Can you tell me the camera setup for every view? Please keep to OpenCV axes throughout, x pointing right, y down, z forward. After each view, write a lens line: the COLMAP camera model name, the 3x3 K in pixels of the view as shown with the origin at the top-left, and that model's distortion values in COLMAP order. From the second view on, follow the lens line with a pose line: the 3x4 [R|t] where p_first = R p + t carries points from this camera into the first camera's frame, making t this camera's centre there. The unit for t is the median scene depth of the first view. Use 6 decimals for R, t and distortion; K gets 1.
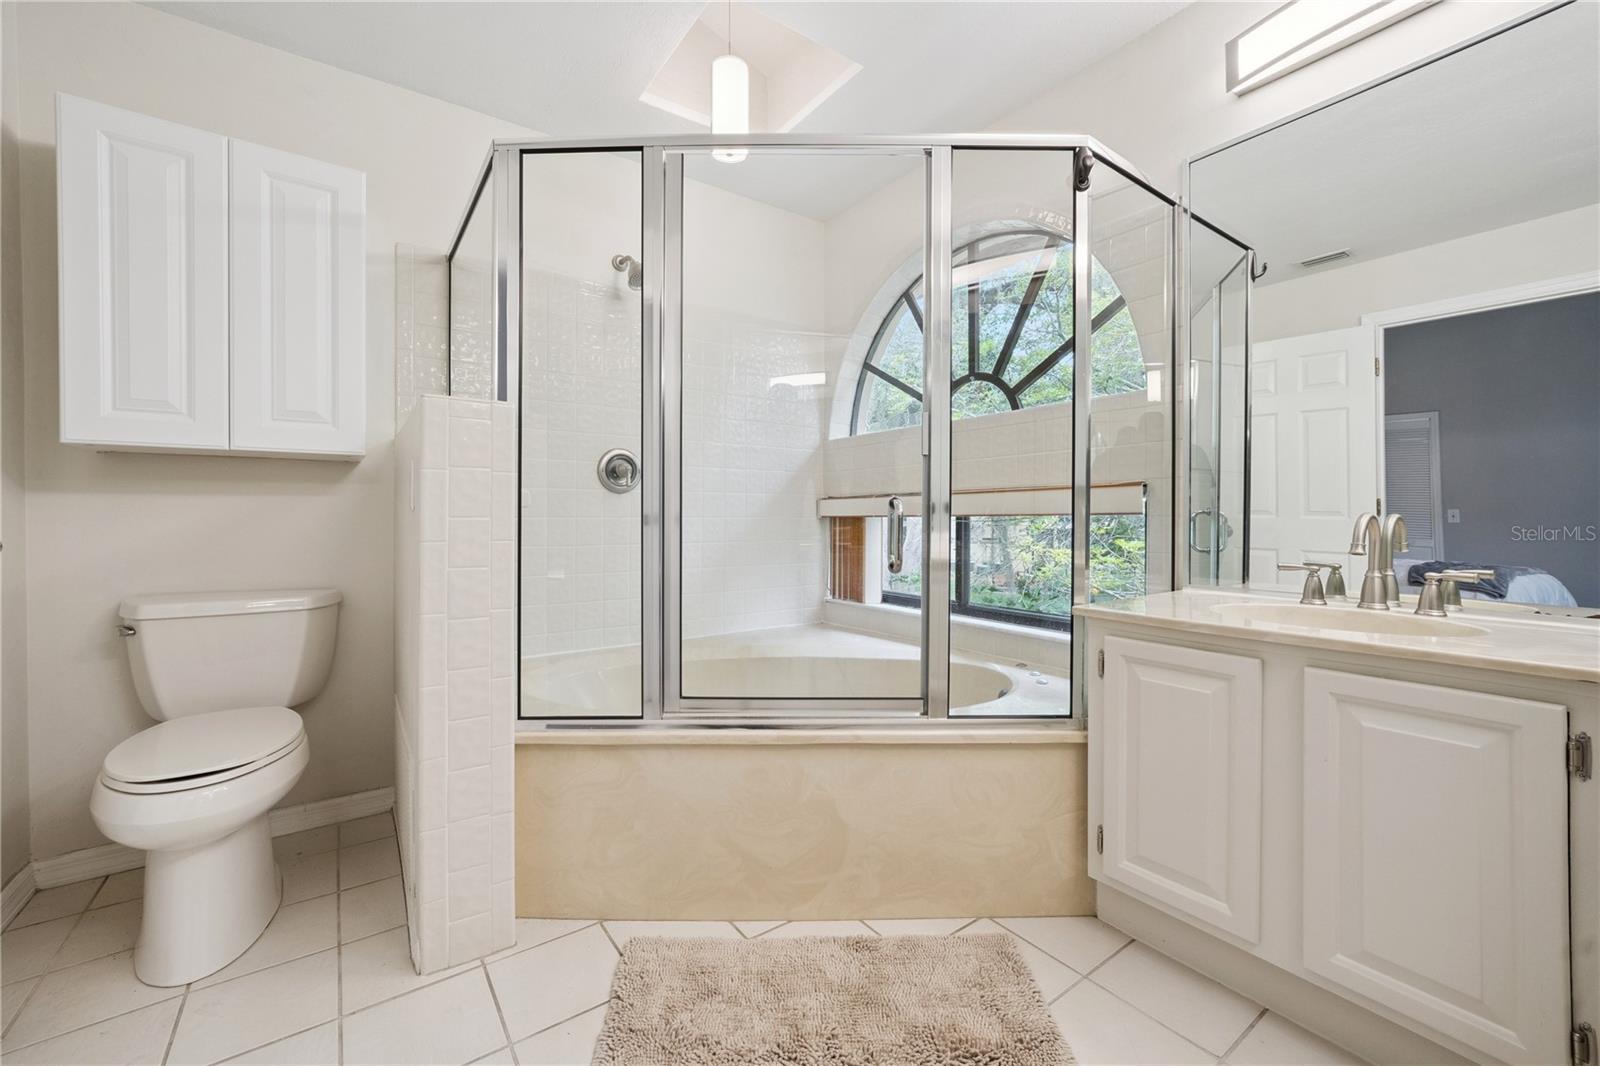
lens RADIAL K [[637.1, 0, 797.2], [0, 637.1, 519.8], [0, 0, 1]] dist [-0.010826, 0.000156]
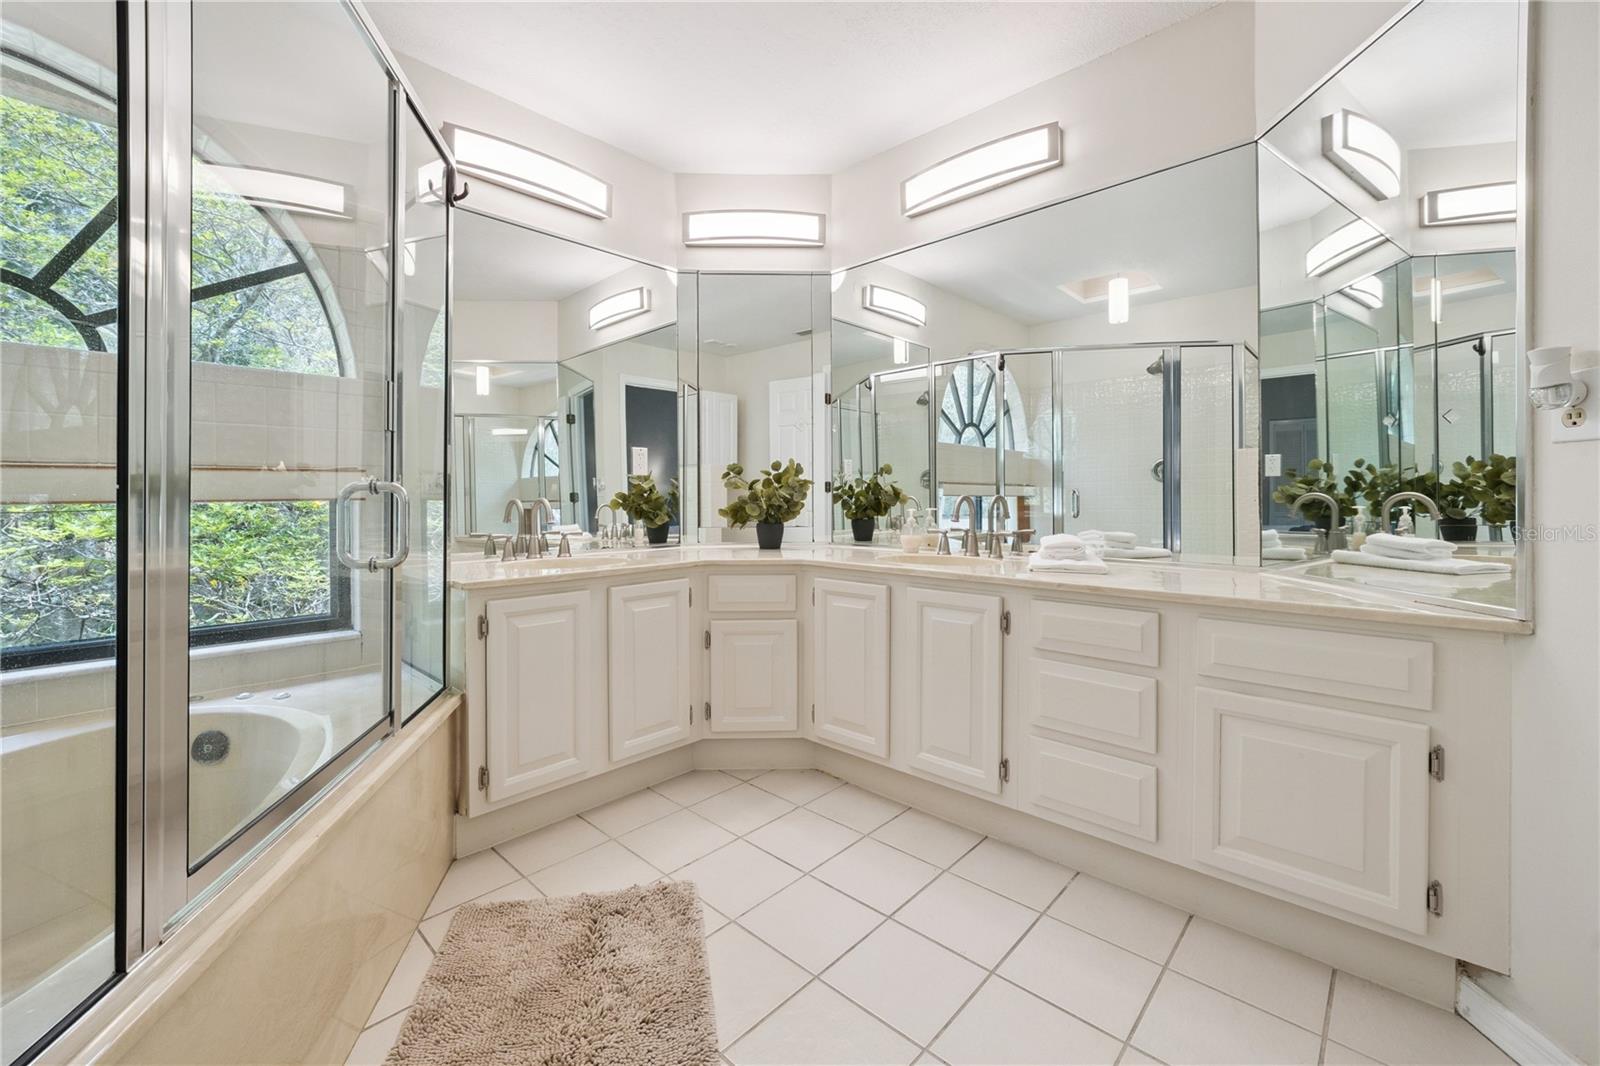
lens RADIAL K [[650.7, 0, 781.1], [0, 650.7, 497.8], [0, 0, 1]] dist [-0.000231, 0.000230]
pose [[-0.182531, 0.000806, 0.983200, -0.765309], [0.007697, 0.999970, 0.000609, -0.007679], [-0.983170, 0.007679, -0.182532, 0.646477]]
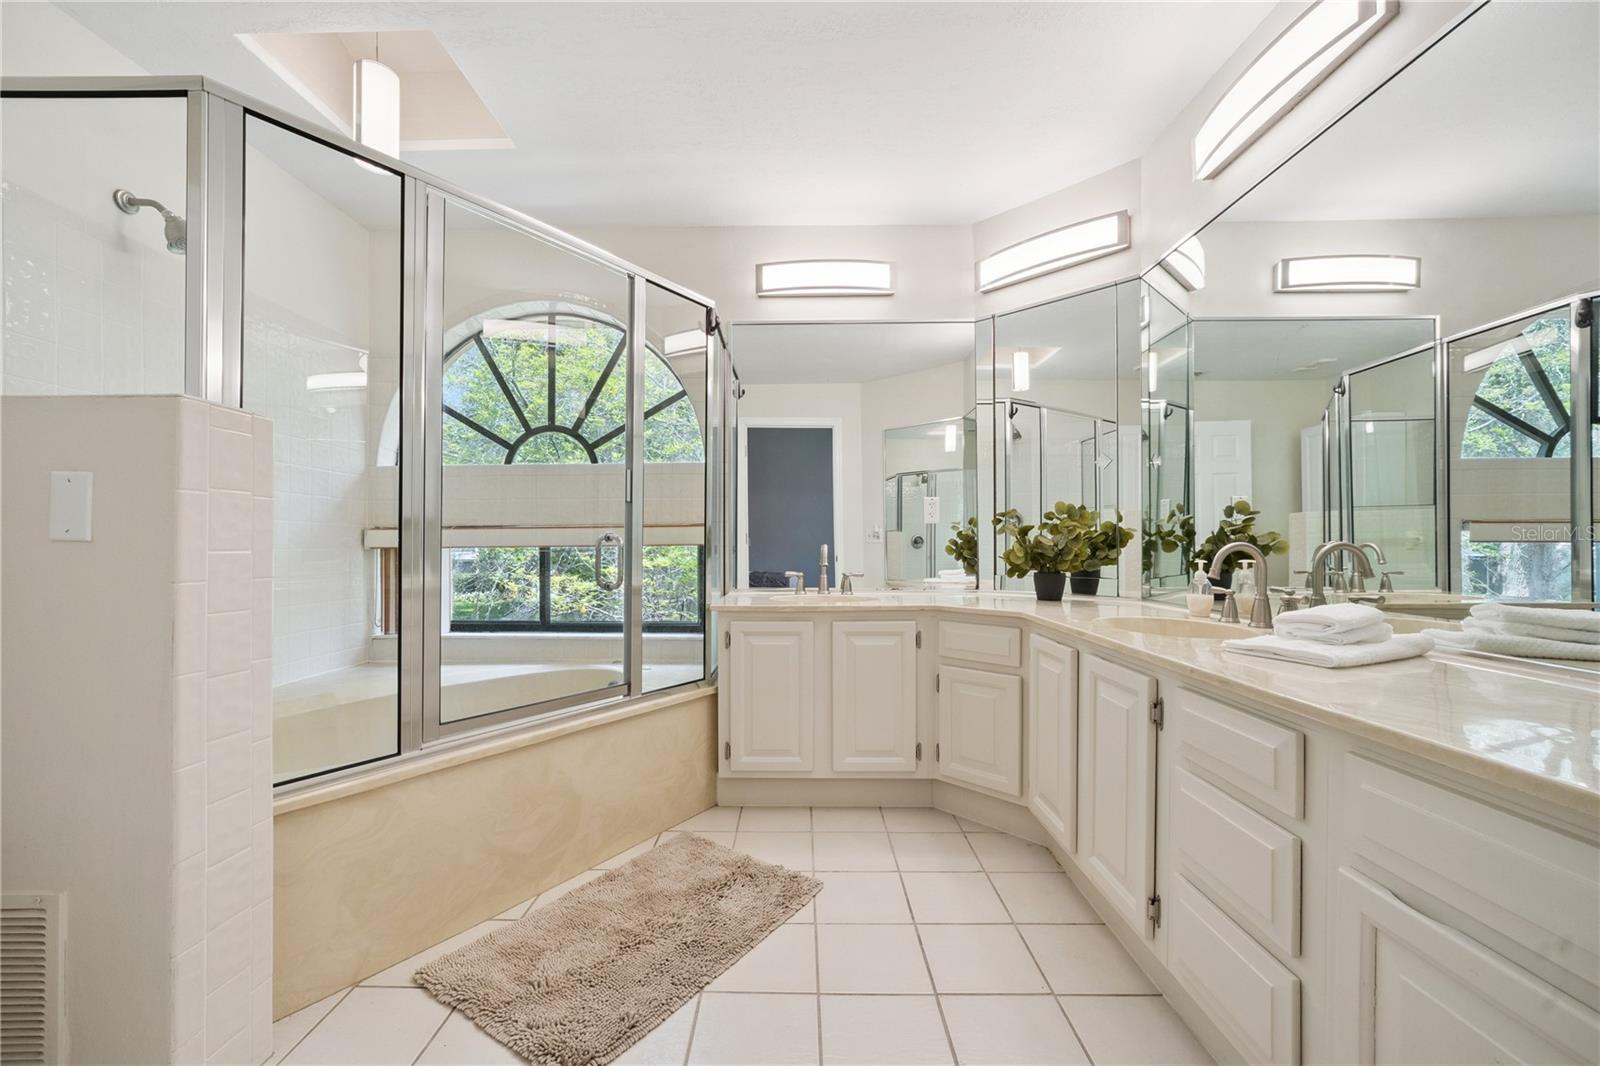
lens RADIAL K [[626.4, 0, 783.7], [0, 626.4, 543.2], [0, 0, 1]] dist [-0.007760, 0.000717]
pose [[0.598949, 0.001185, 0.800786, -0.662936], [0.005374, 0.999970, -0.005500, -0.005499], [-0.800769, 0.007598, 0.598925, -0.052937]]
